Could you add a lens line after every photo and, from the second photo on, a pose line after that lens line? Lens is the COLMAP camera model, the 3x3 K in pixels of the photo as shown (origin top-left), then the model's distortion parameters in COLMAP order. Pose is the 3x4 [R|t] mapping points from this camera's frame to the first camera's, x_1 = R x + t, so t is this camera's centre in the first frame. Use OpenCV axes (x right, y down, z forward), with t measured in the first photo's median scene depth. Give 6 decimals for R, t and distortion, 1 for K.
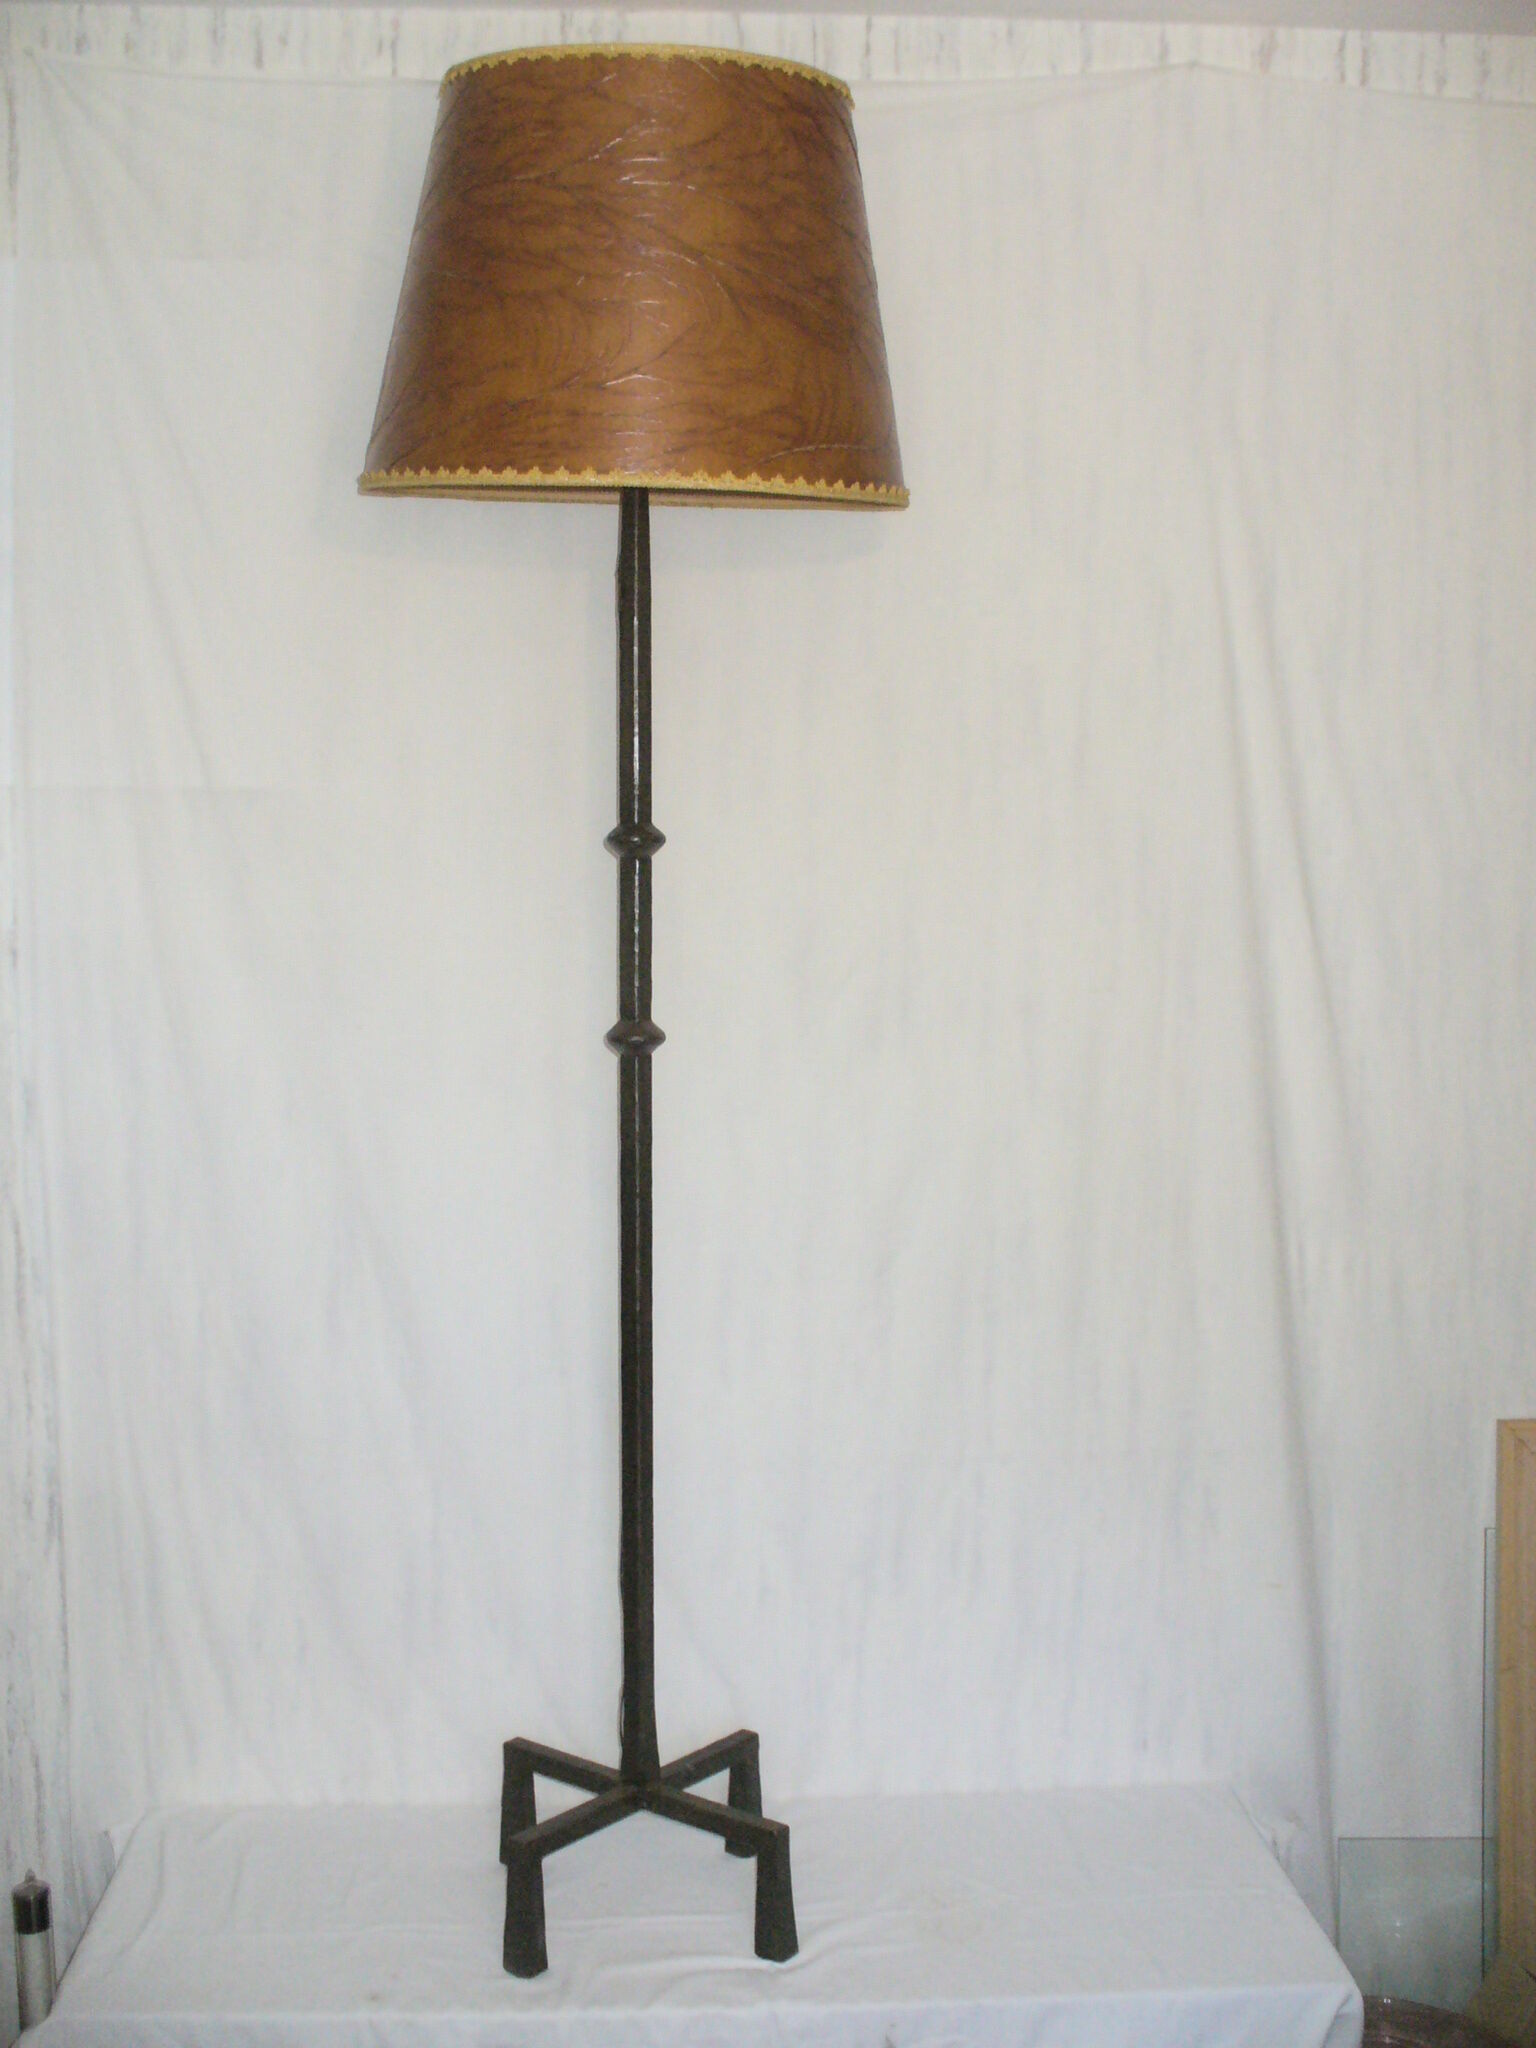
lens RADIAL K [[2345.5, 0, 763.9], [0, 2345.5, 993.6], [0, 0, 1]] dist [-0.291491, 0.469294]
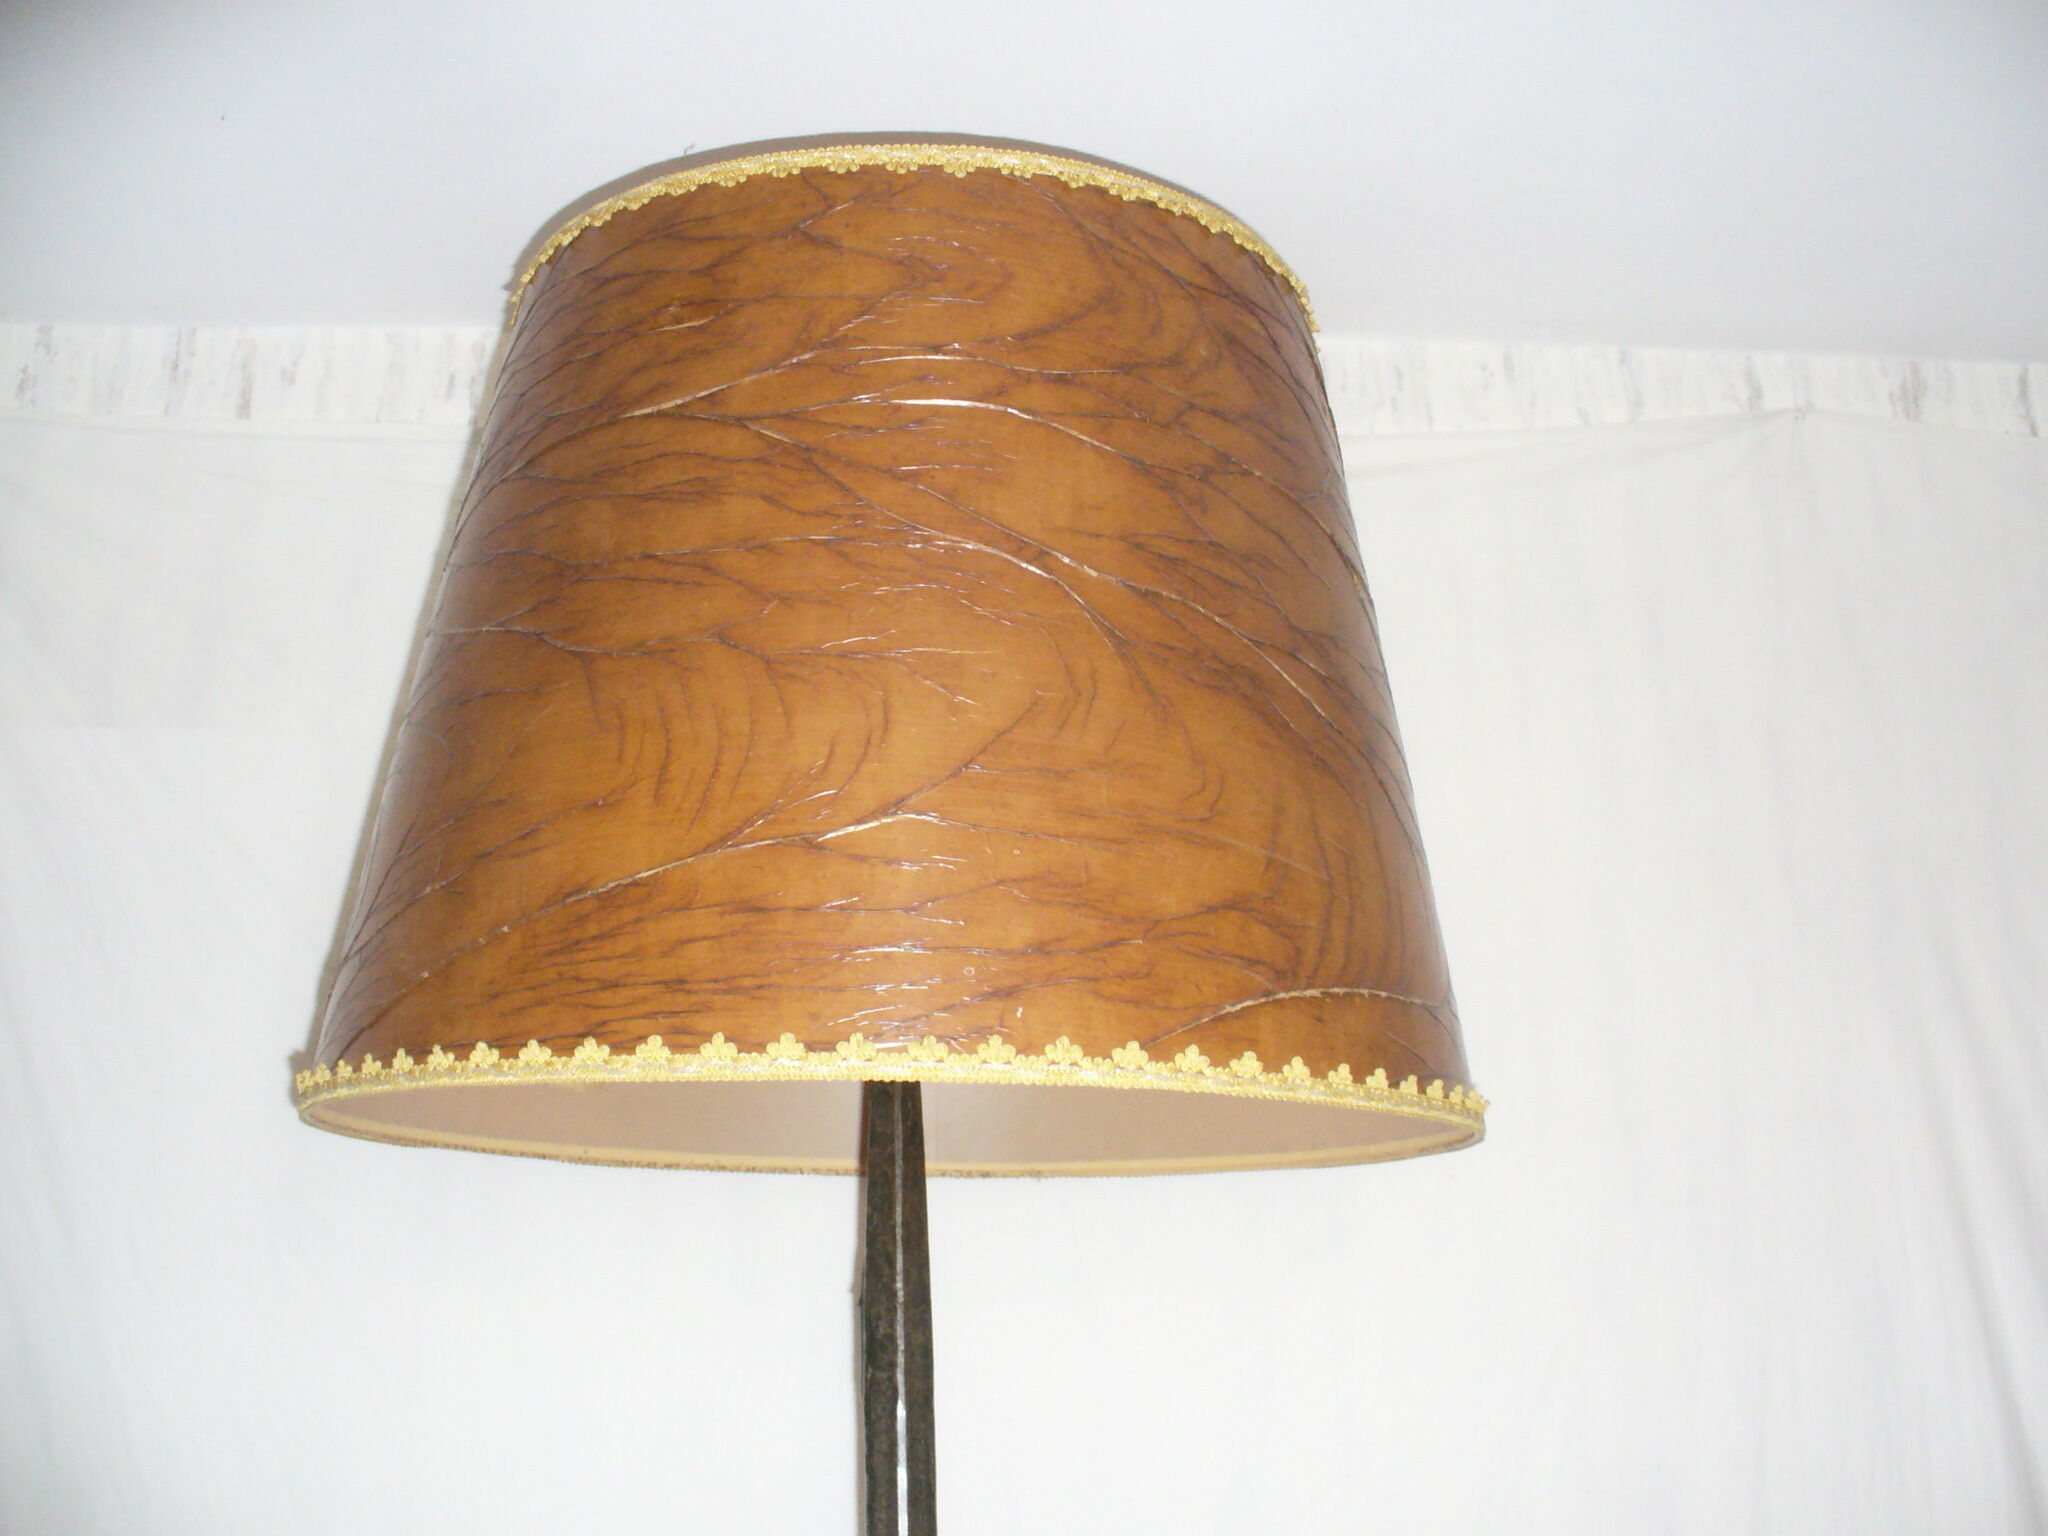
lens RADIAL K [[2345.5, 0, 1082.1], [0, 2345.5, 768.3], [0, 0, 1]] dist [-0.291491, 0.469294]
pose [[0.999068, -0.019433, 0.038552, -0.038143], [0.033203, 0.916602, -0.398419, -0.105578], [-0.027594, 0.399328, 0.916393, 0.597390]]
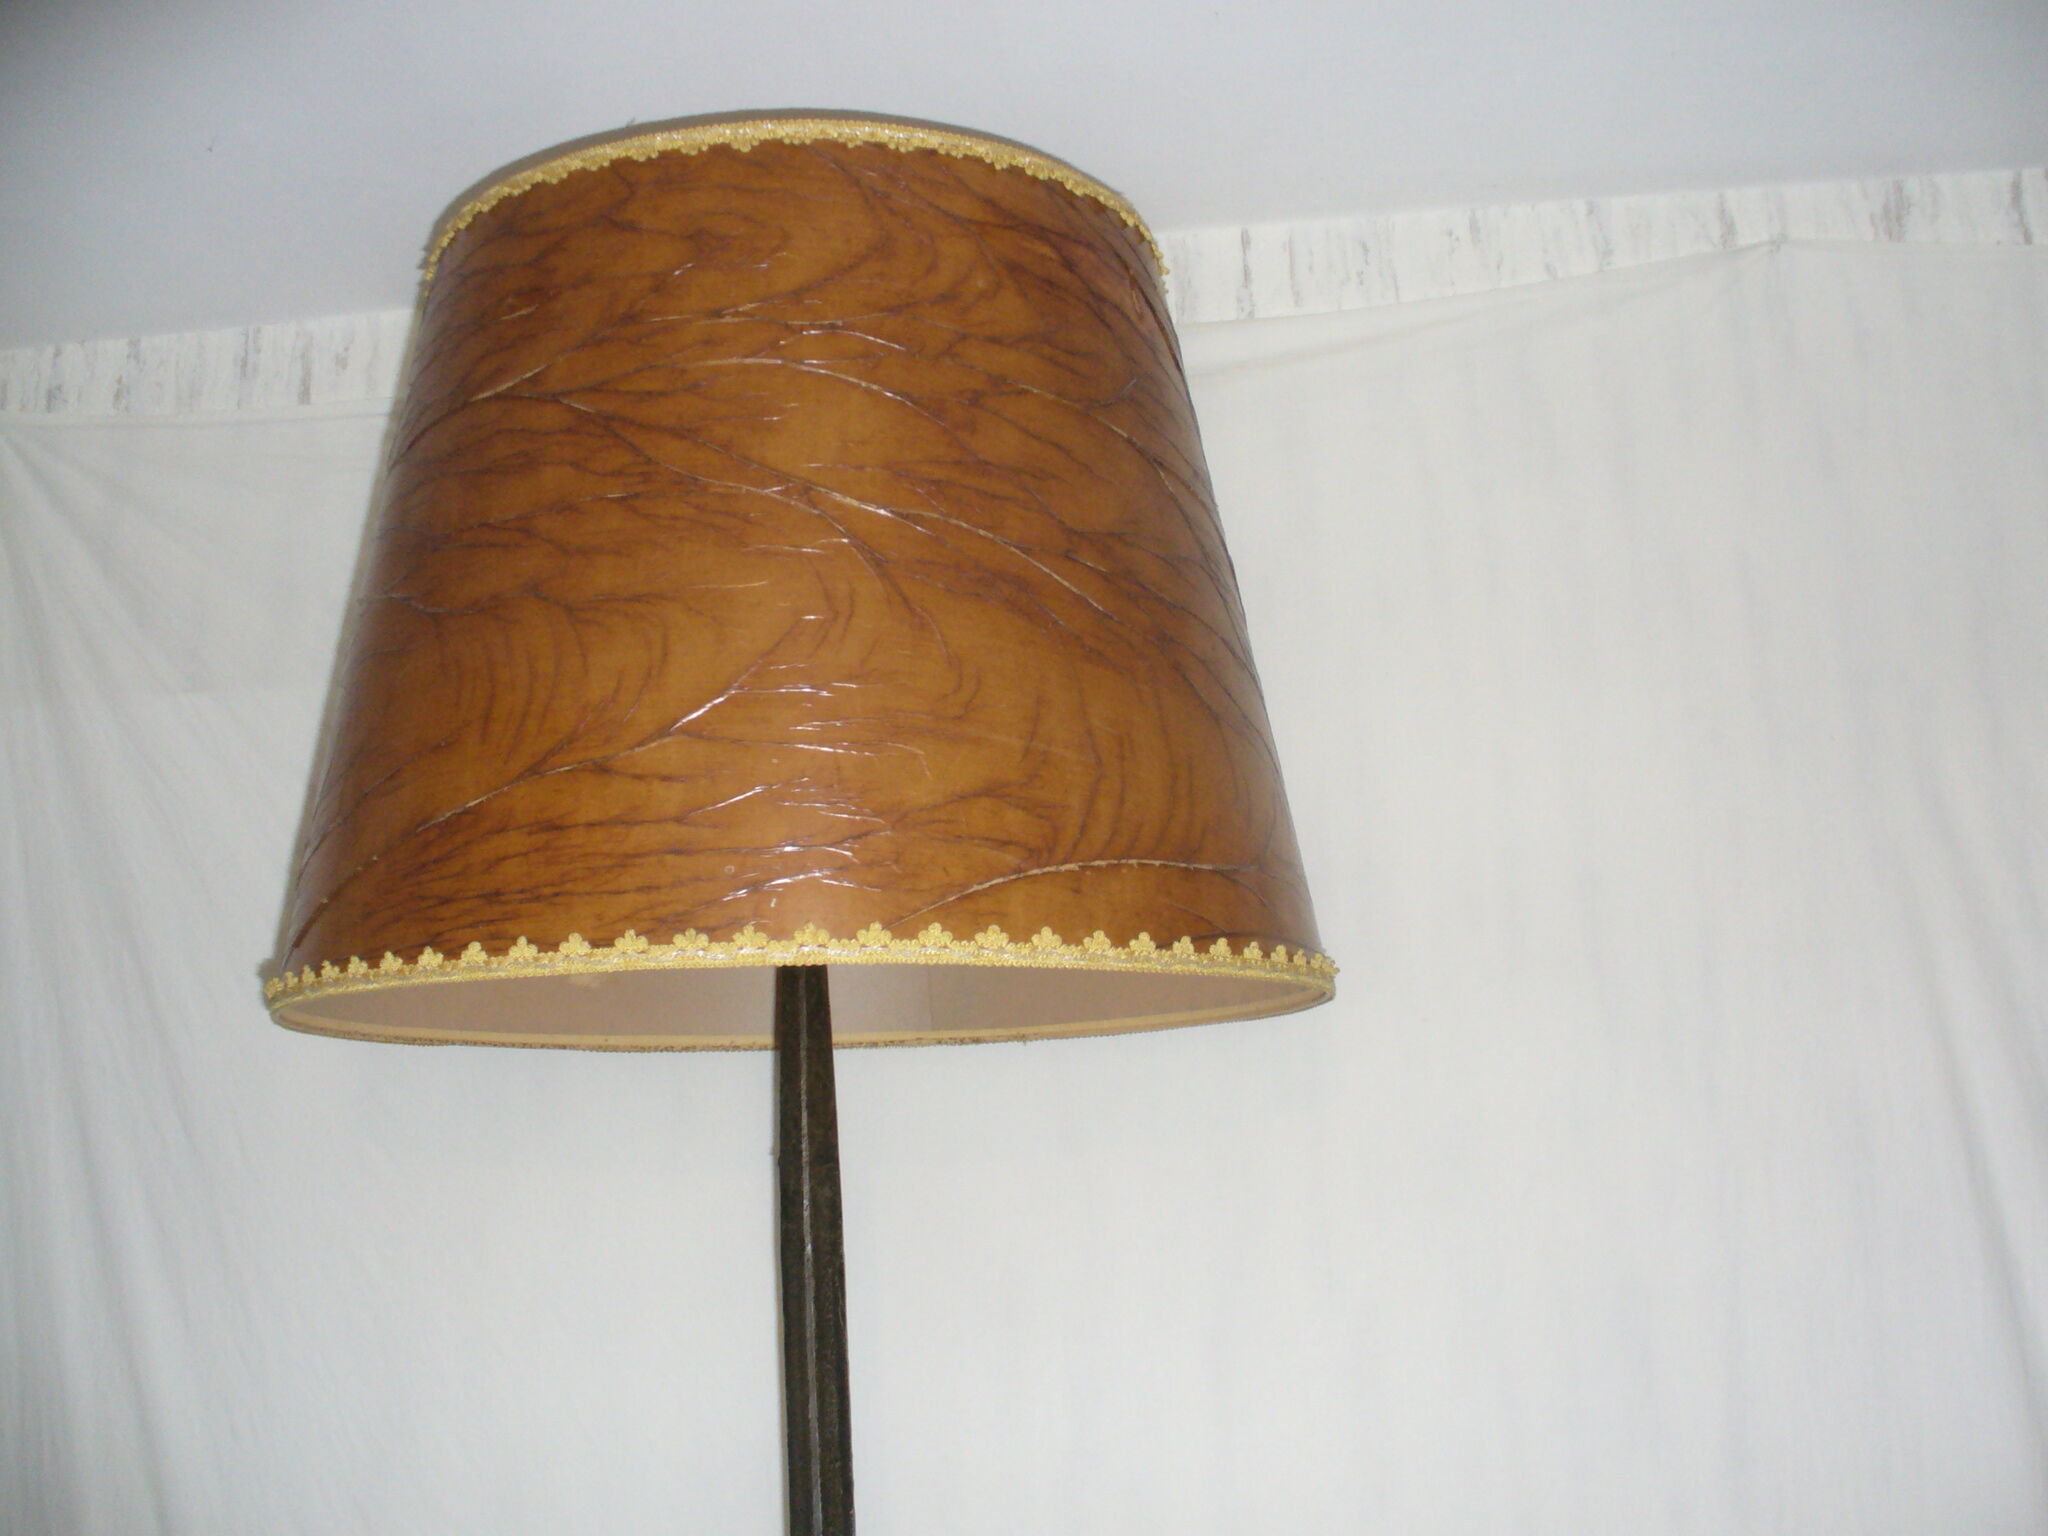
lens RADIAL K [[2345.5, 0, 1082.1], [0, 2345.5, 768.3], [0, 0, 1]] dist [-0.291491, 0.469294]
pose [[0.987740, -0.092595, -0.125685, 0.085041], [0.043358, 0.936143, -0.348936, -0.090440], [0.149969, 0.339208, 0.928680, 0.559325]]
